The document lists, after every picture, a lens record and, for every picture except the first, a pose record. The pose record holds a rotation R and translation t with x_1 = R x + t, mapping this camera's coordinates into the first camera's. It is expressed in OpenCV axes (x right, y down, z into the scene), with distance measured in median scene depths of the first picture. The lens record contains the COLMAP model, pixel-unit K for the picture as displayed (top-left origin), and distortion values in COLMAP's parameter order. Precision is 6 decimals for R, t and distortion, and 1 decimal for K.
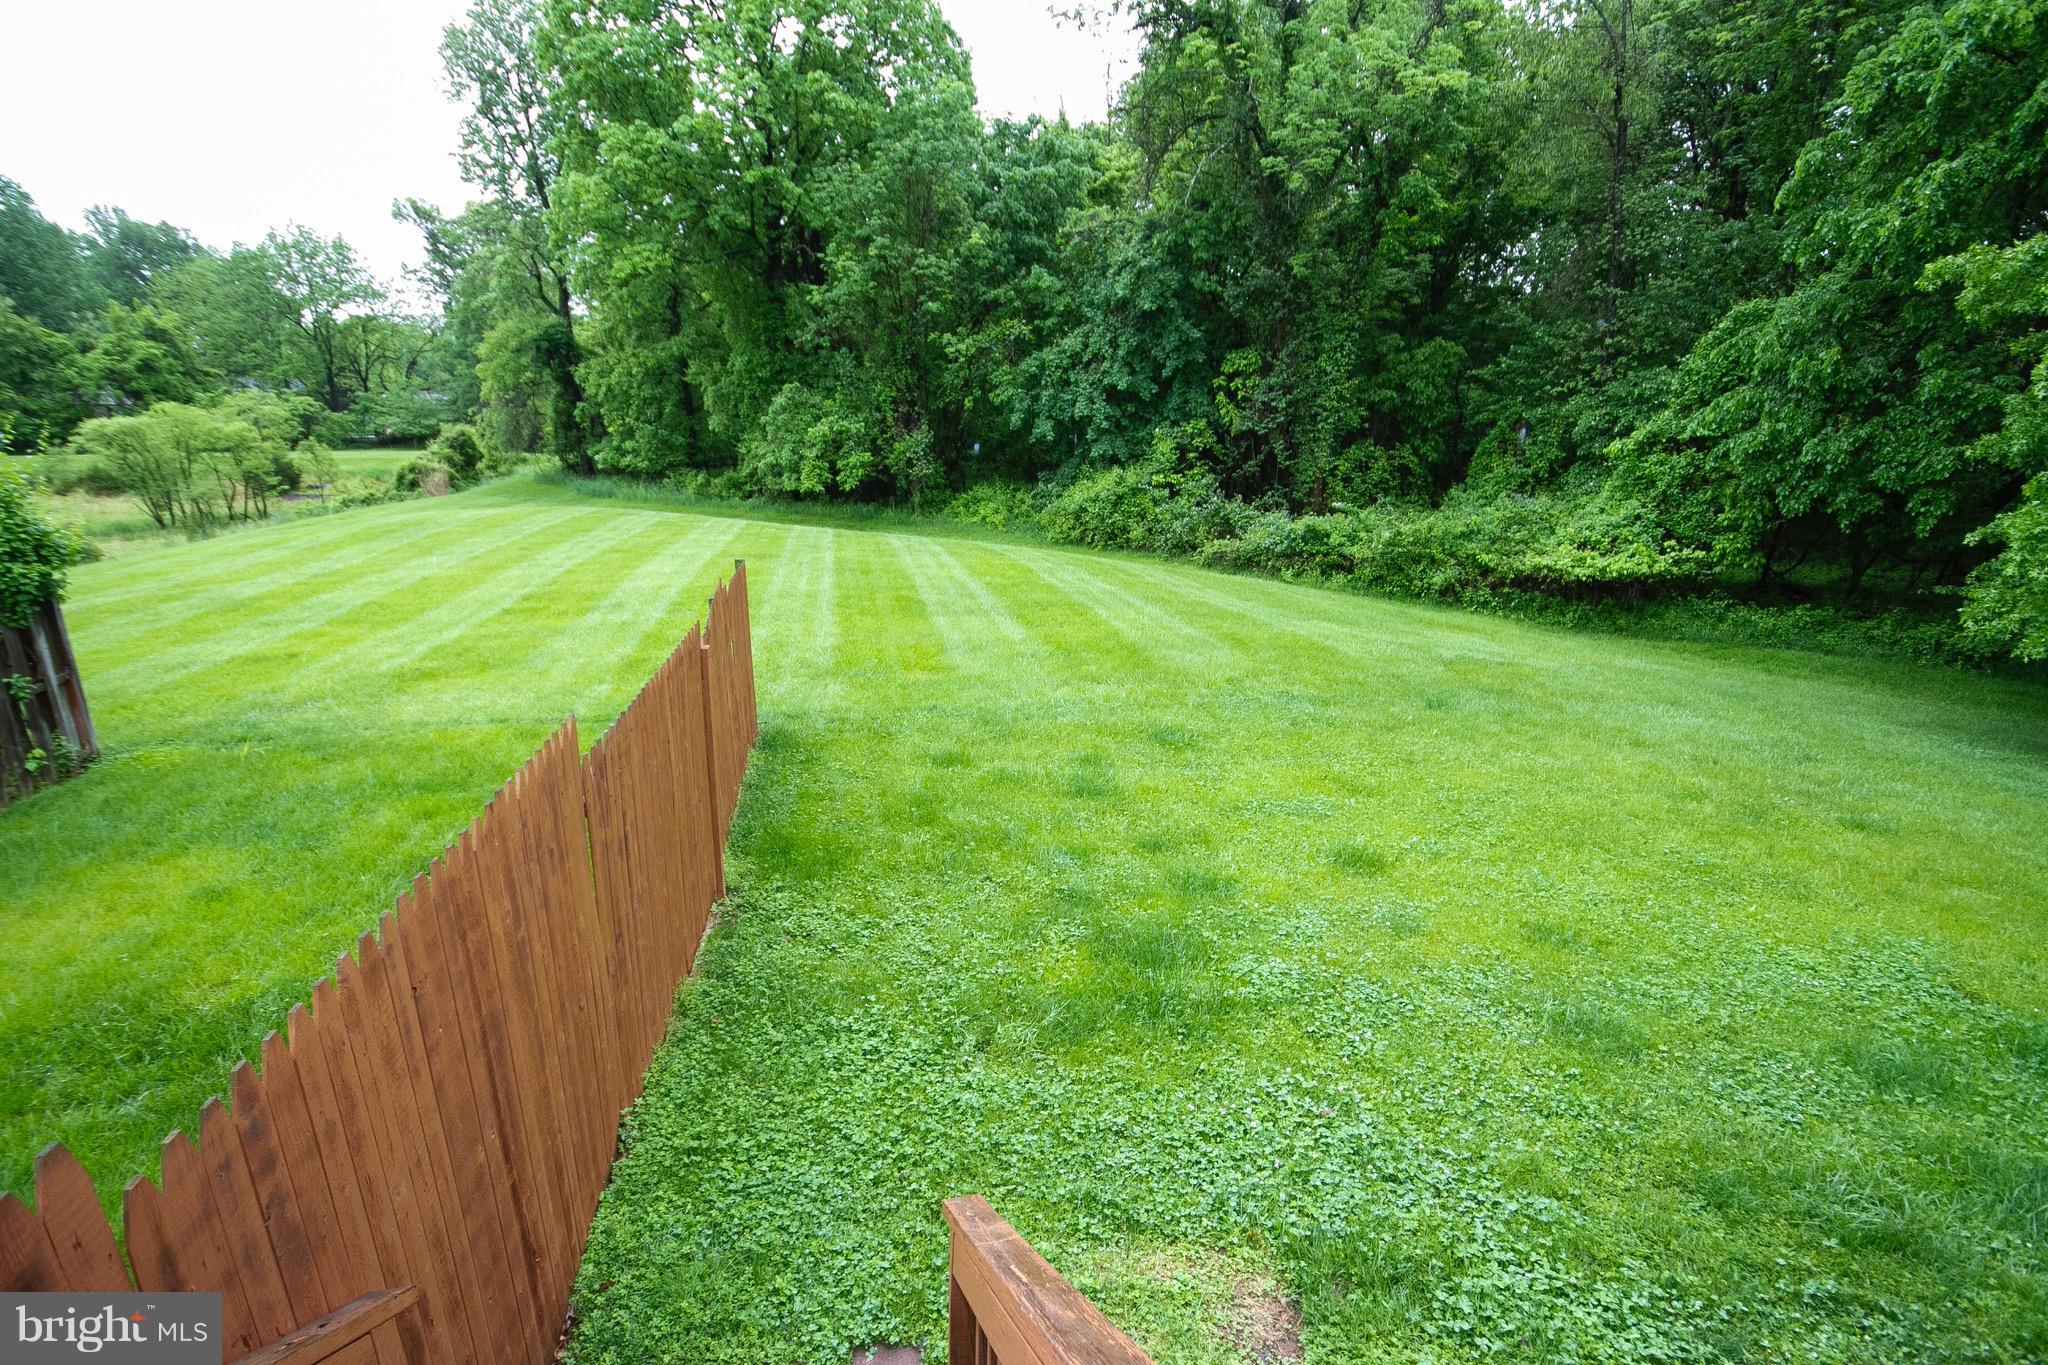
lens RADIAL K [[967.5, 0, 1013.8], [0, 967.5, 704.2], [0, 0, 1]] dist [0.000594, -0.000256]
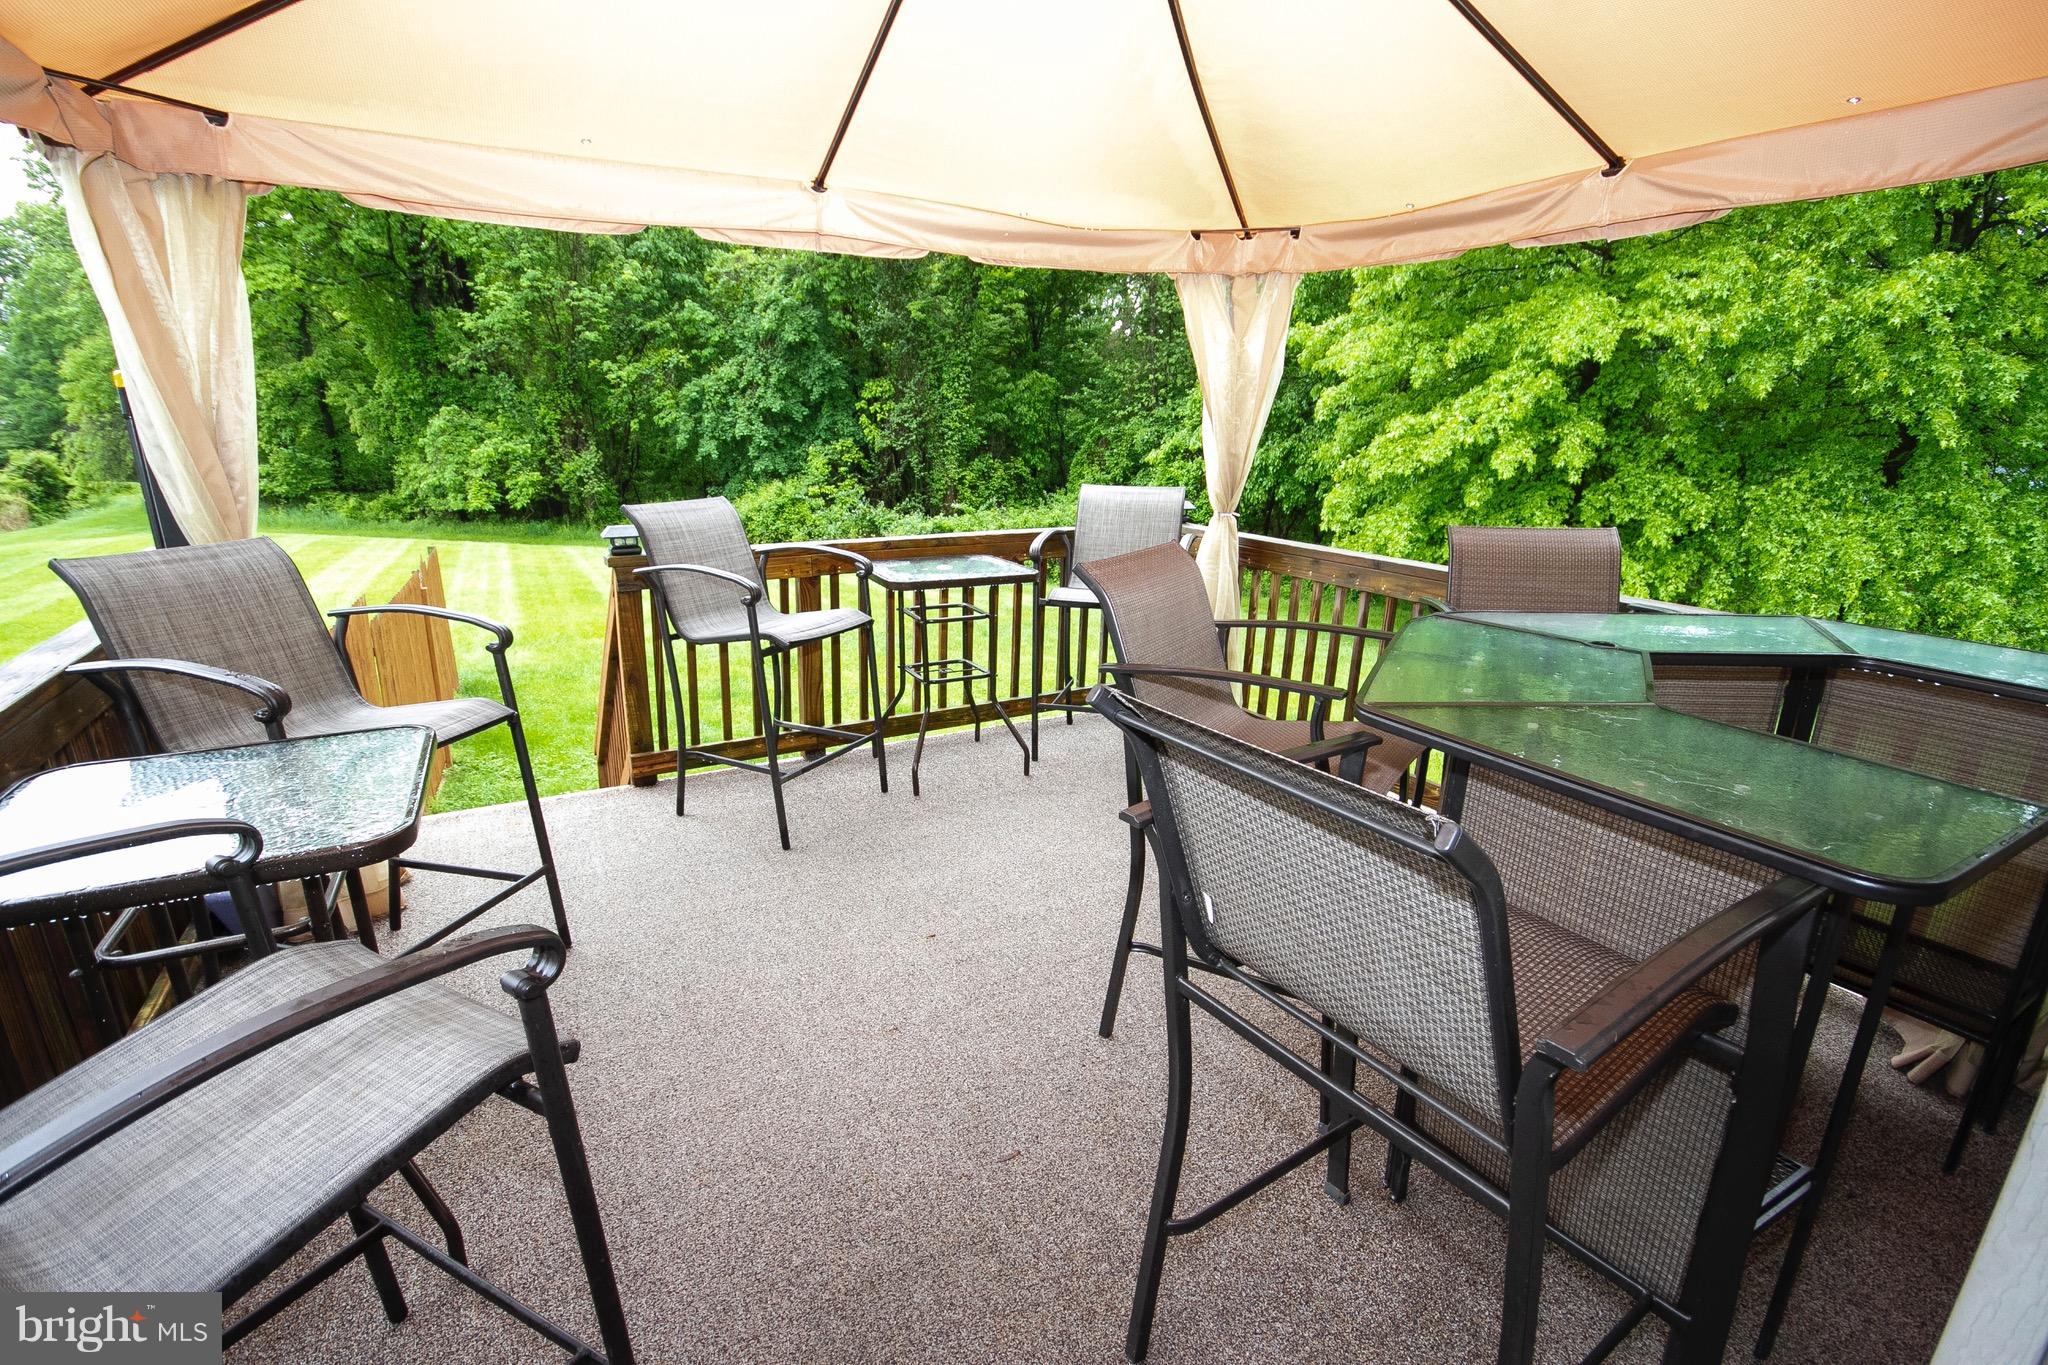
lens RADIAL K [[967.5, 0, 1013.8], [0, 967.5, 704.2], [0, 0, 1]] dist [0.000594, -0.000256]
pose [[0.954541, -0.086198, 0.285346, 0.022930], [0.091383, 0.995804, -0.004880, 0.044542], [-0.283728, 0.030734, 0.958412, -0.150347]]
